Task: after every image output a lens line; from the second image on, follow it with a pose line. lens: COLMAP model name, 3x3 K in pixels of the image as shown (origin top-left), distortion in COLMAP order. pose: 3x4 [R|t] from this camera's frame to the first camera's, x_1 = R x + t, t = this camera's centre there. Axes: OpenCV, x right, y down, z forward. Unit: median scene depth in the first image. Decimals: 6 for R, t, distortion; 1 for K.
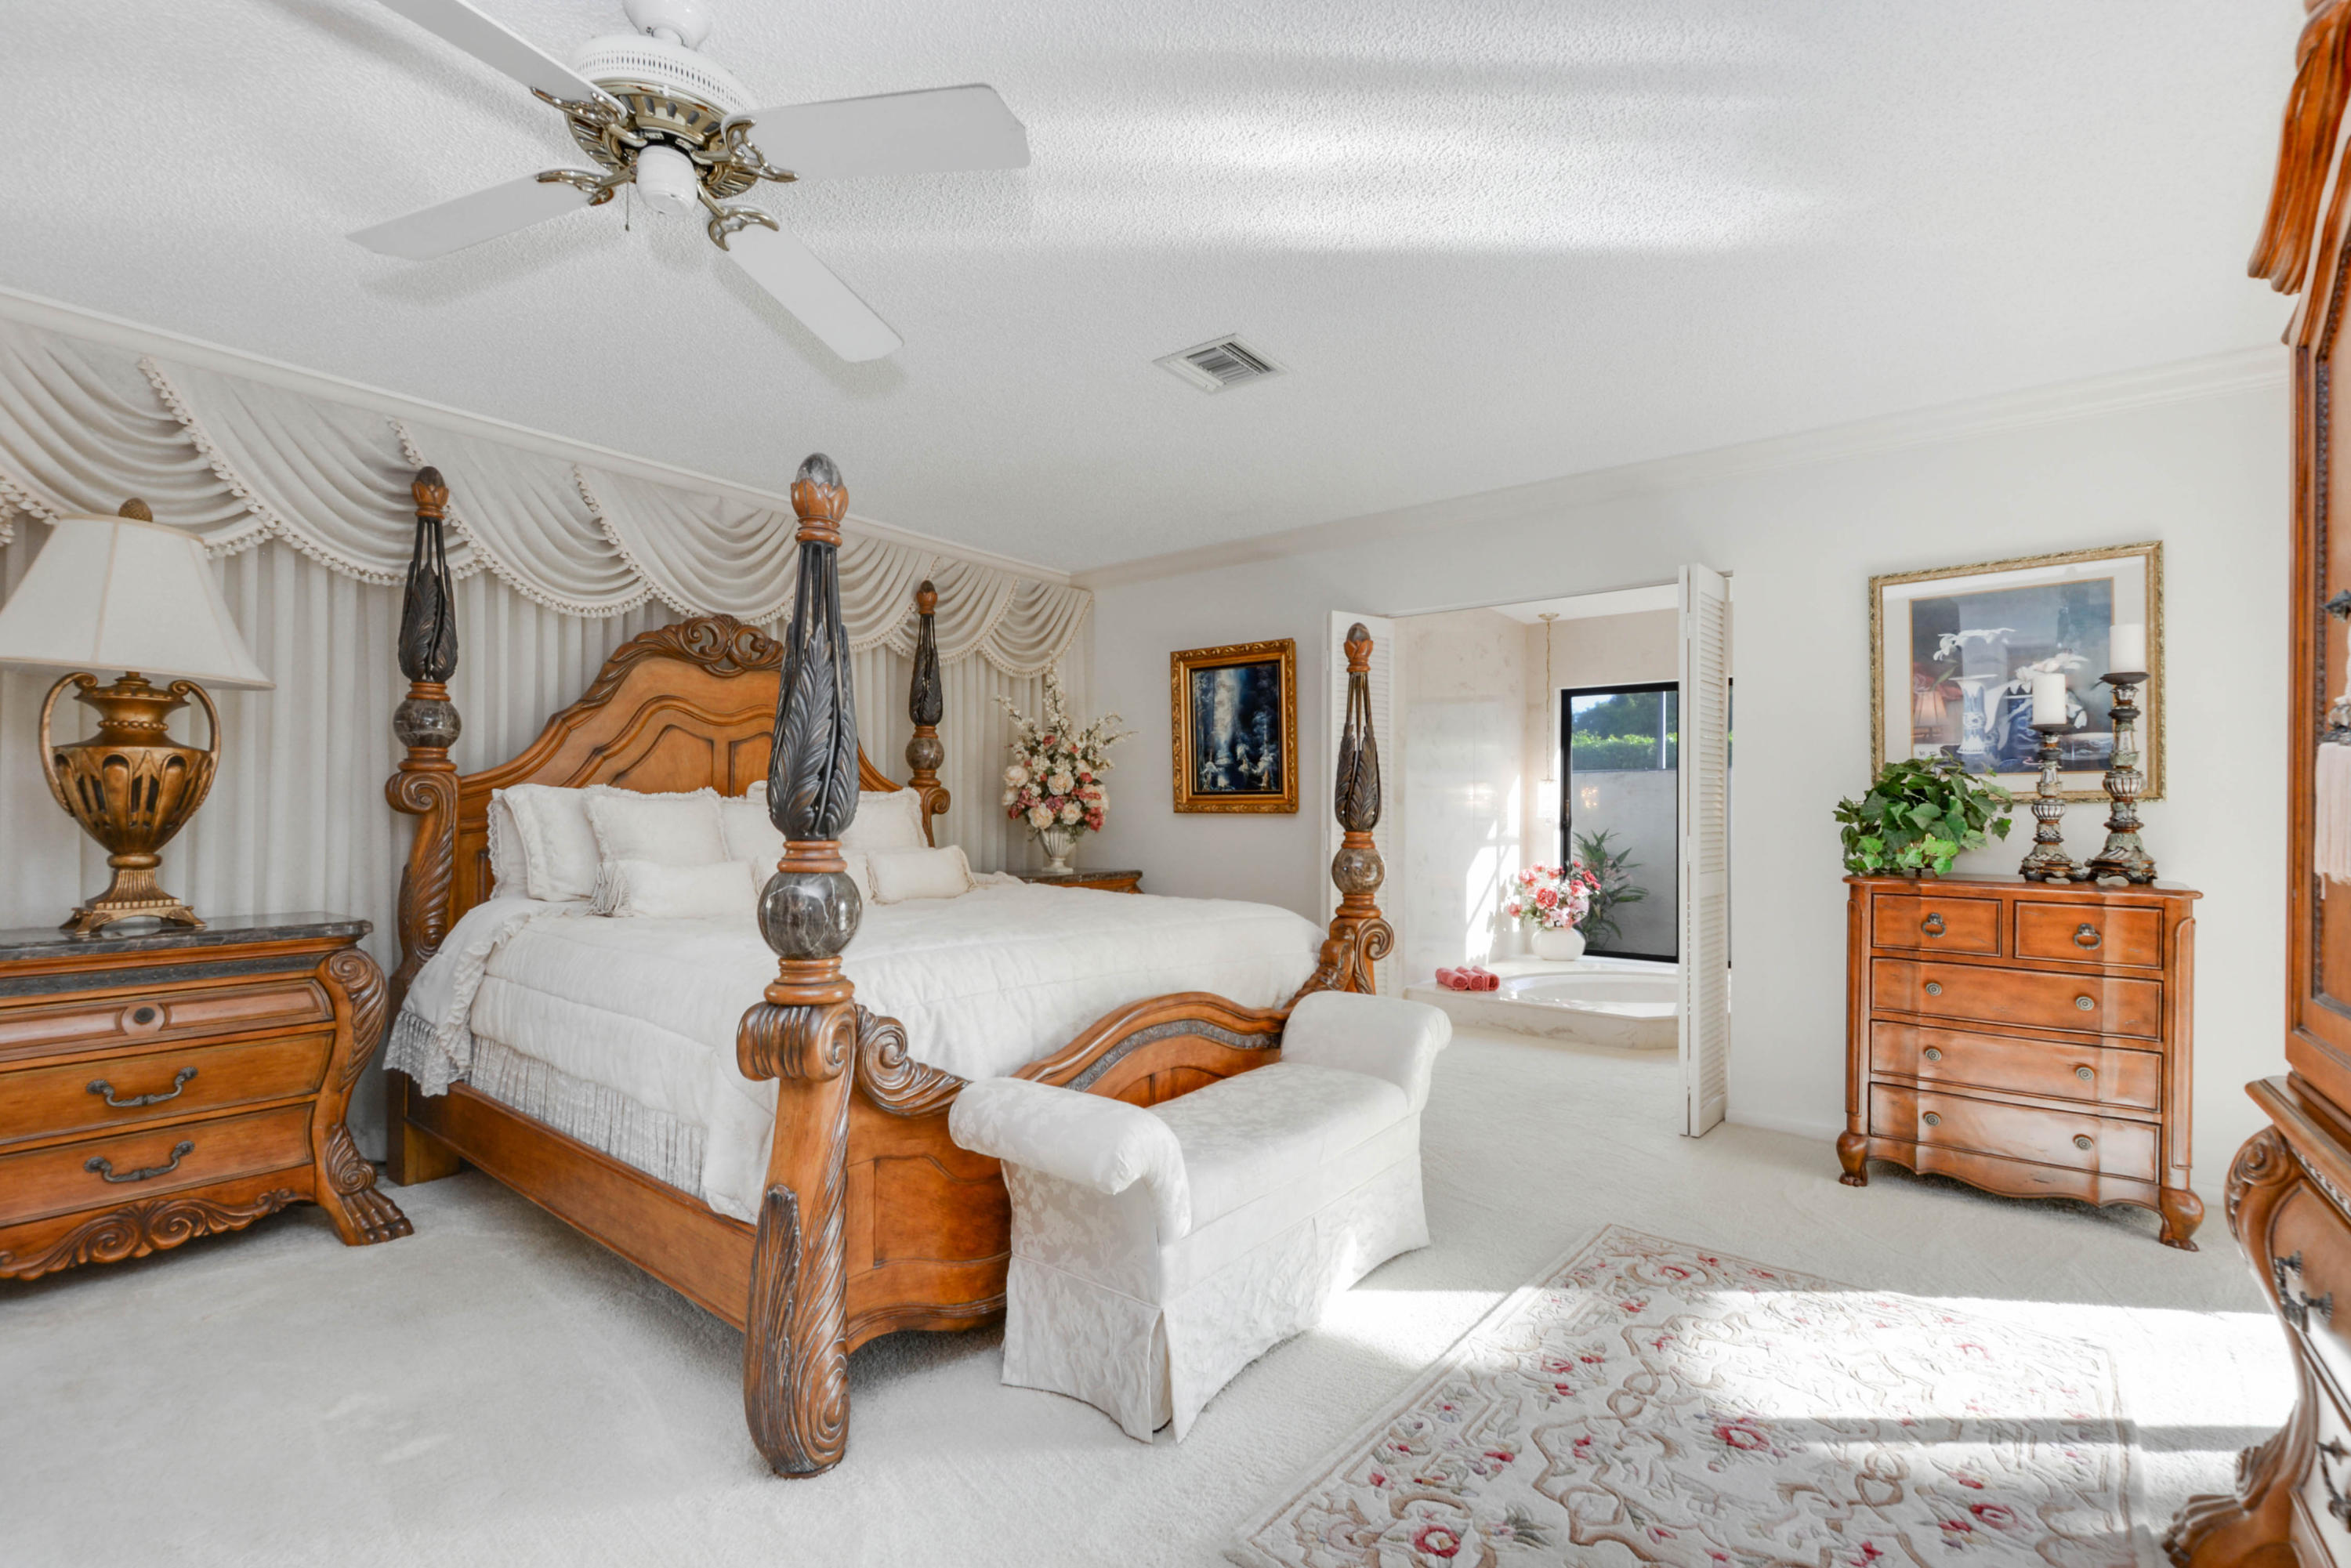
lens RADIAL K [[1053.7, 0, 1171.3], [0, 1053.7, 806.6], [0, 0, 1]] dist [0.005467, 0.000508]
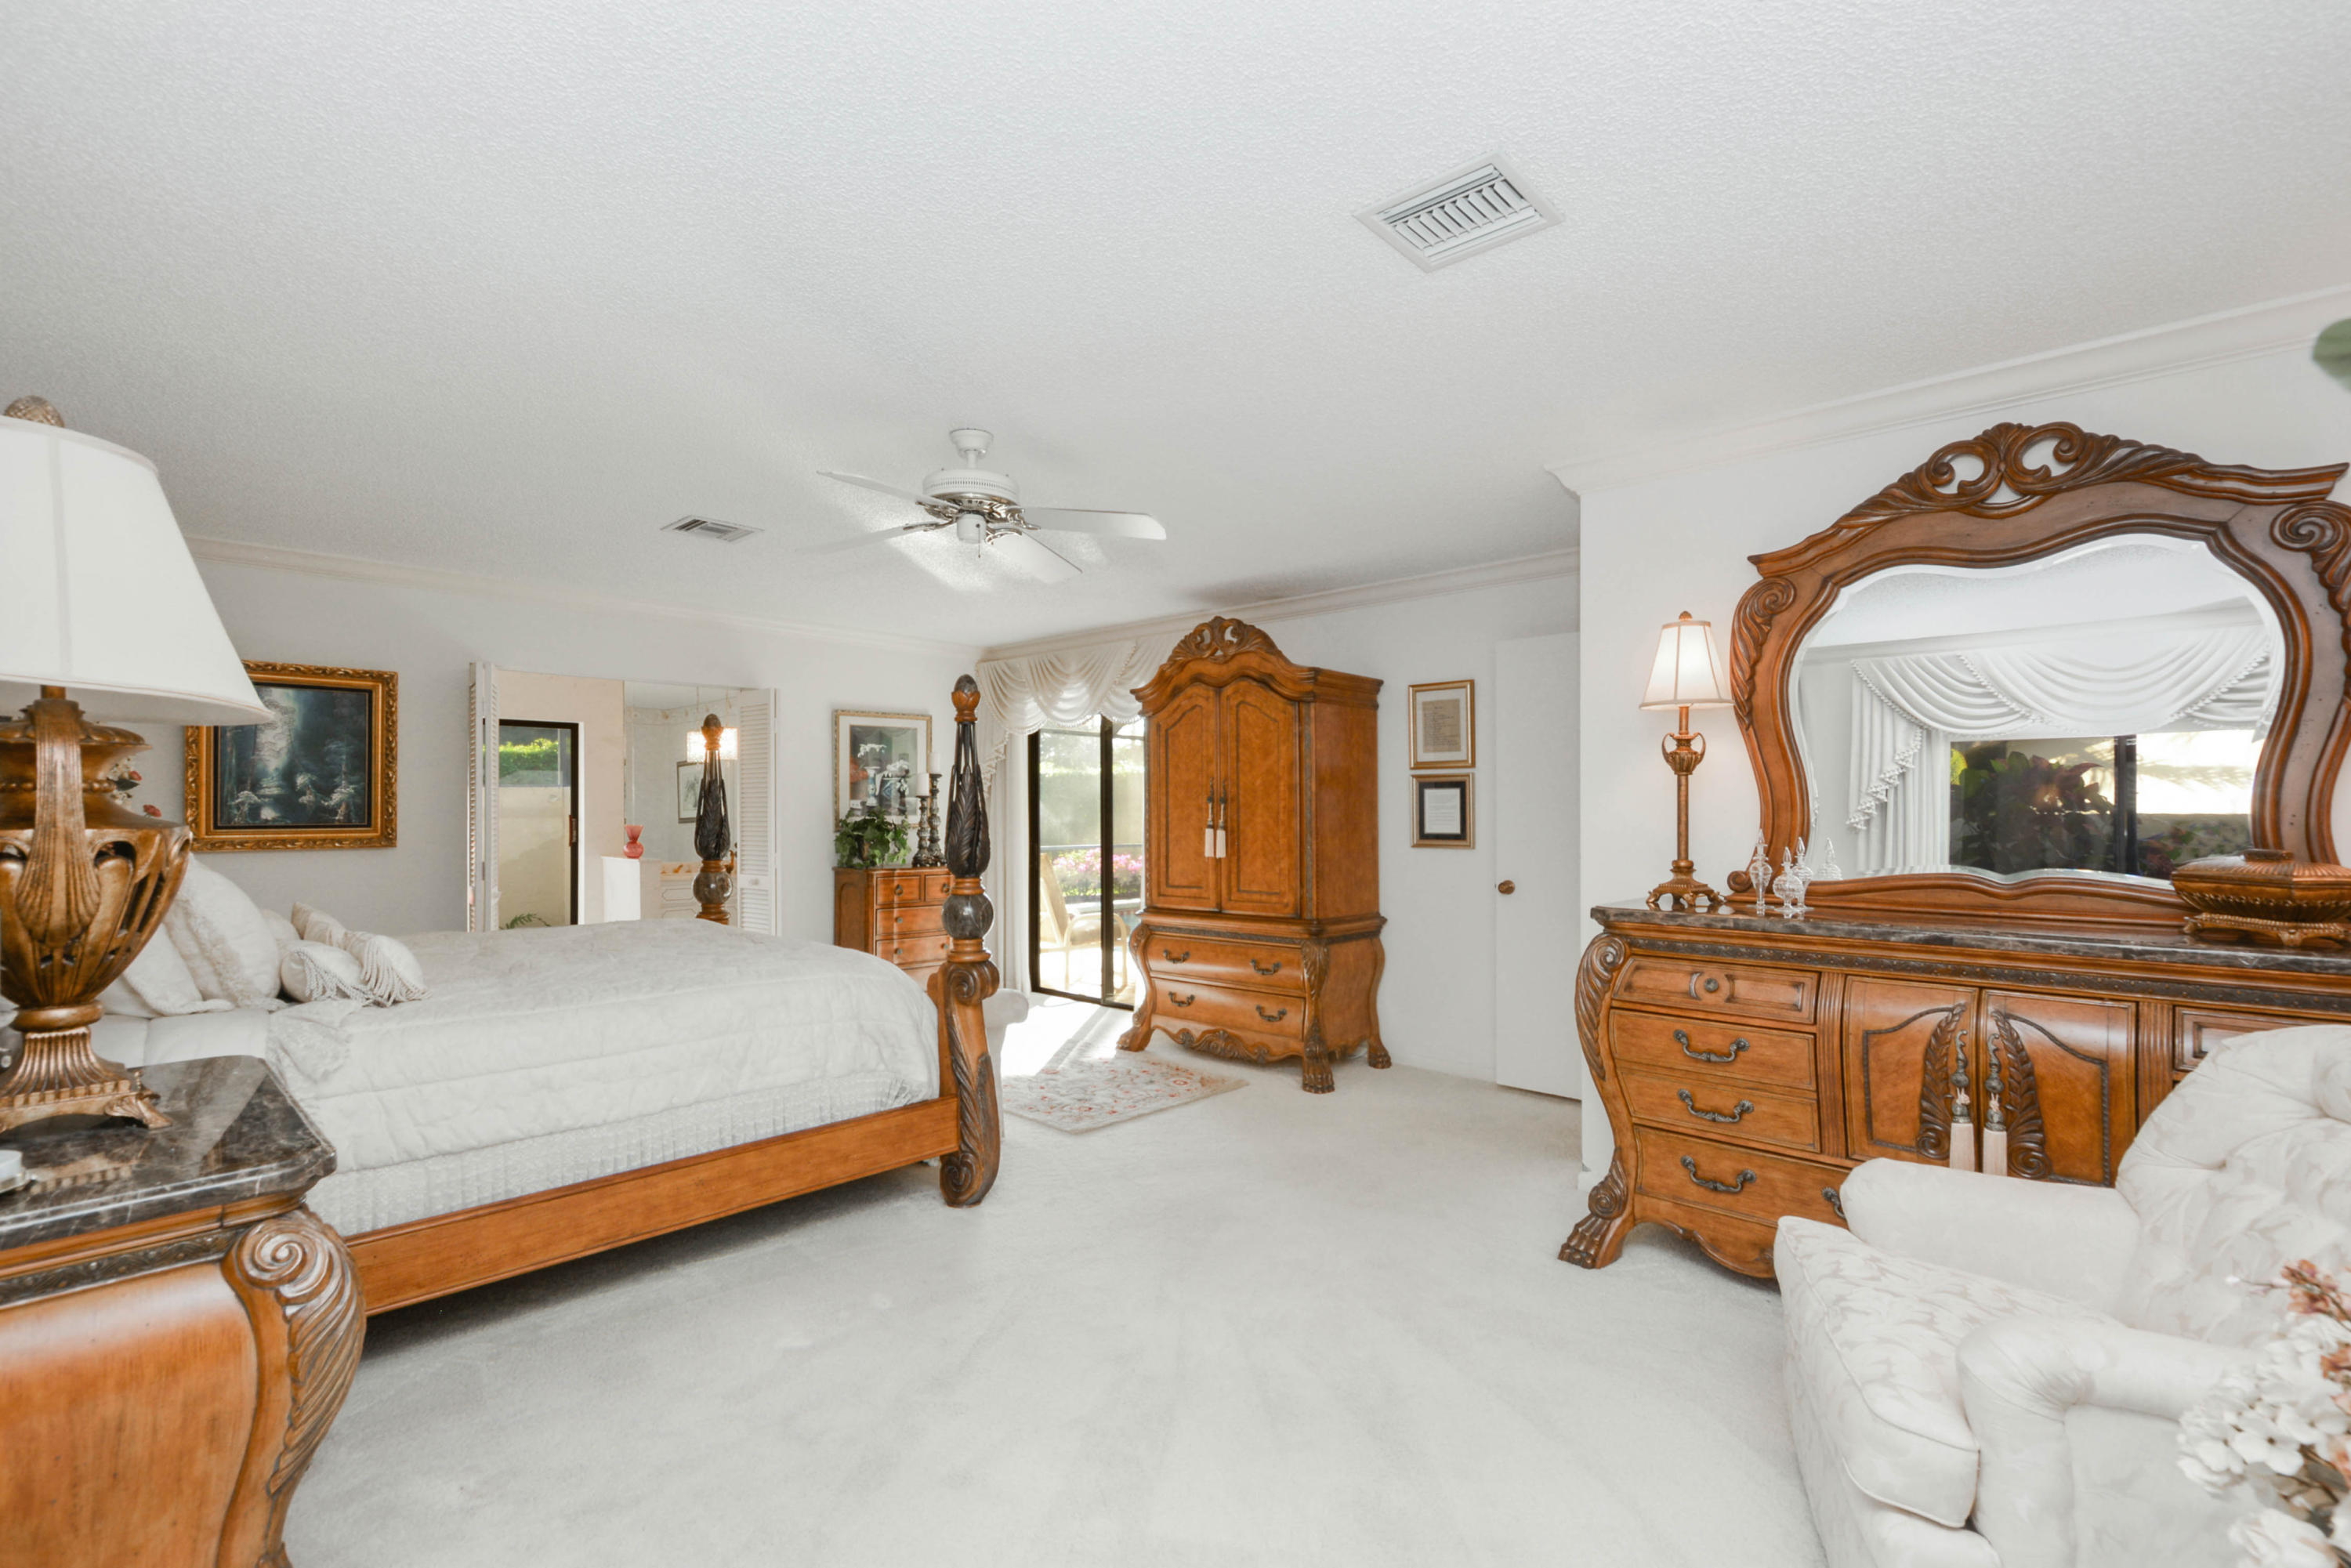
lens RADIAL K [[1053.7, 0, 1172.5], [0, 1053.7, 796.6], [0, 0, 1]] dist [0.005467, 0.000508]
pose [[0.077544, 0.006648, 0.996967, -0.812810], [-0.005192, 0.999967, -0.006264, -0.038147], [-0.996975, -0.004691, 0.077576, 0.179810]]
